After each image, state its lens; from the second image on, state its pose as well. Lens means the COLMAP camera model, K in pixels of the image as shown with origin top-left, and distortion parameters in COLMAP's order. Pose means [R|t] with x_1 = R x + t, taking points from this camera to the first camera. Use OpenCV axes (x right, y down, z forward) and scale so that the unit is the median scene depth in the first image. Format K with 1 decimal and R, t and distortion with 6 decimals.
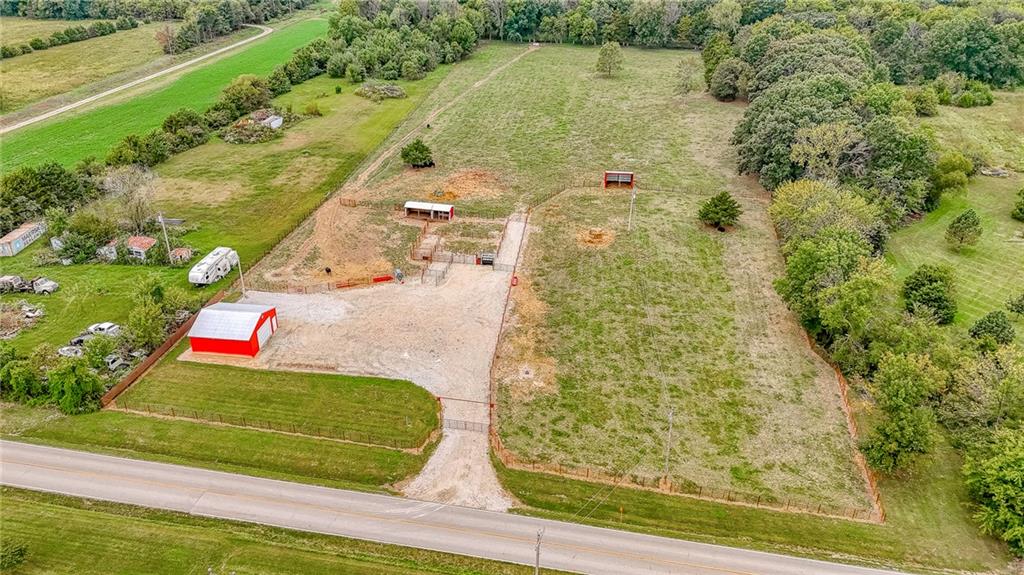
lens RADIAL K [[750.7, 0, 509.5], [0, 750.7, 288.8], [0, 0, 1]] dist [0.076667, -0.069514]
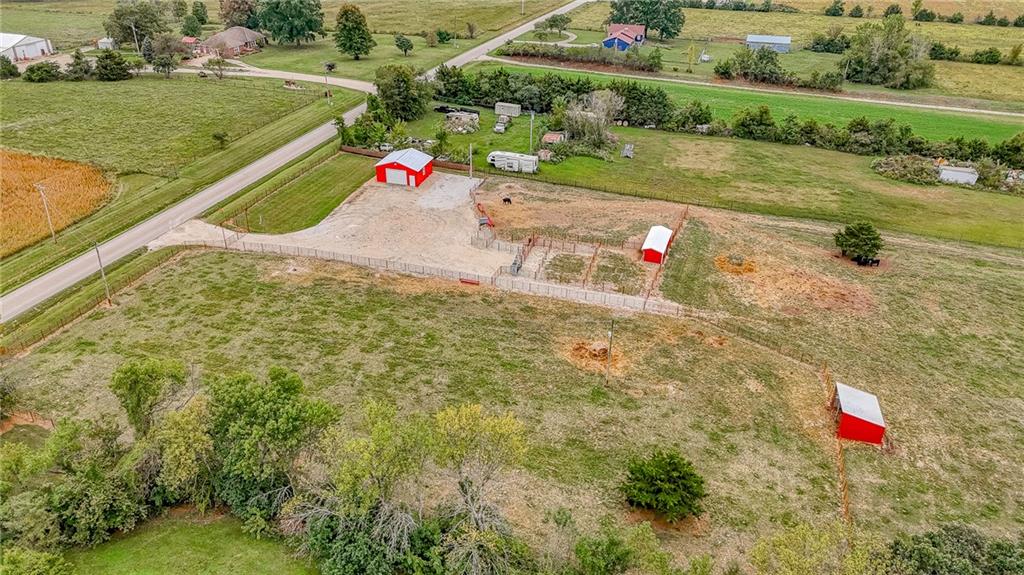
lens RADIAL K [[750.7, 0, 509.5], [0, 750.7, 288.8], [0, 0, 1]] dist [0.076667, -0.069514]
pose [[-0.148994, 0.463297, -0.873588, 0.667136], [-0.482749, 0.736935, 0.473159, -0.382220], [0.862991, 0.492222, 0.113857, 0.780924]]
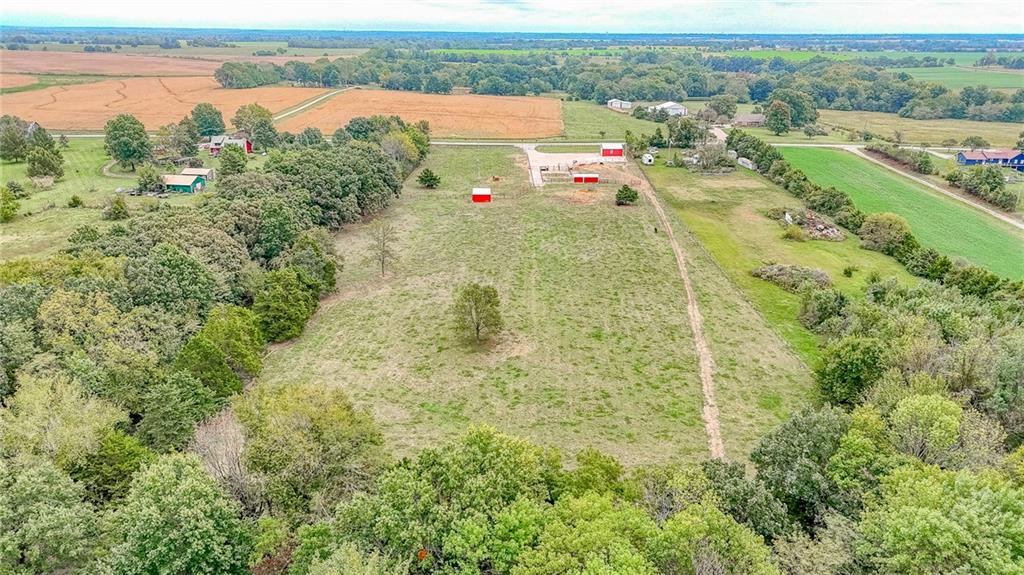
lens RADIAL K [[750.7, 0, 509.5], [0, 750.7, 288.8], [0, 0, 1]] dist [0.076667, -0.069514]
pose [[-0.991556, 0.023793, -0.127476, 0.318254], [-0.077784, 0.677422, 0.731470, -1.247694], [0.103759, 0.735209, -0.669852, 2.399183]]
